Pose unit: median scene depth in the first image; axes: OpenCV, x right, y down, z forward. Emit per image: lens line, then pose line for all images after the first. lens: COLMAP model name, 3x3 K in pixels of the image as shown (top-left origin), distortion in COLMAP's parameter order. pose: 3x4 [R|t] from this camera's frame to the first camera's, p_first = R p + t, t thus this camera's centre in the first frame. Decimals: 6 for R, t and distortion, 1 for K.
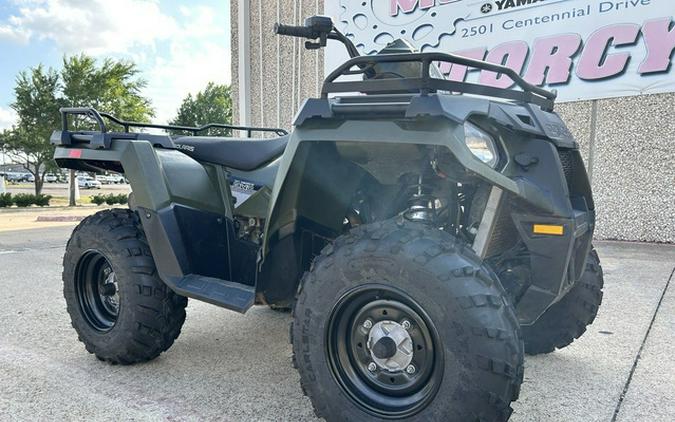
lens RADIAL K [[497.3, 0, 335.1], [0, 497.3, 209.2], [0, 0, 1]] dist [0.001659, -0.012412]
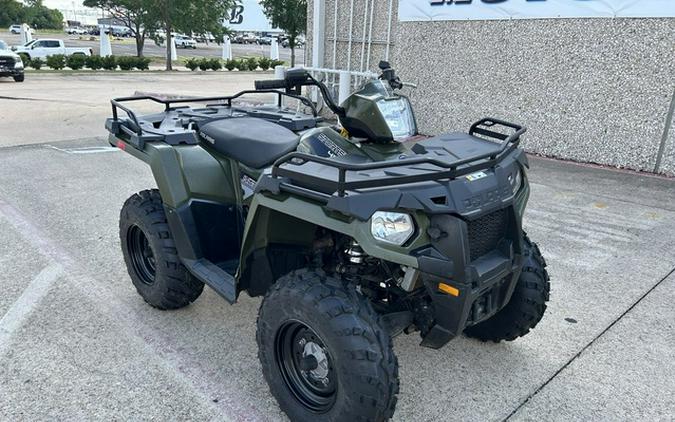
lens RADIAL K [[497.3, 0, 325.8], [0, 497.3, 213.1], [0, 0, 1]] dist [0.001659, -0.012412]
pose [[0.981535, 0.084368, -0.171669, 0.233487], [-0.039239, 0.967196, 0.250984, -0.318661], [0.187212, -0.239614, 0.952647, -0.139782]]
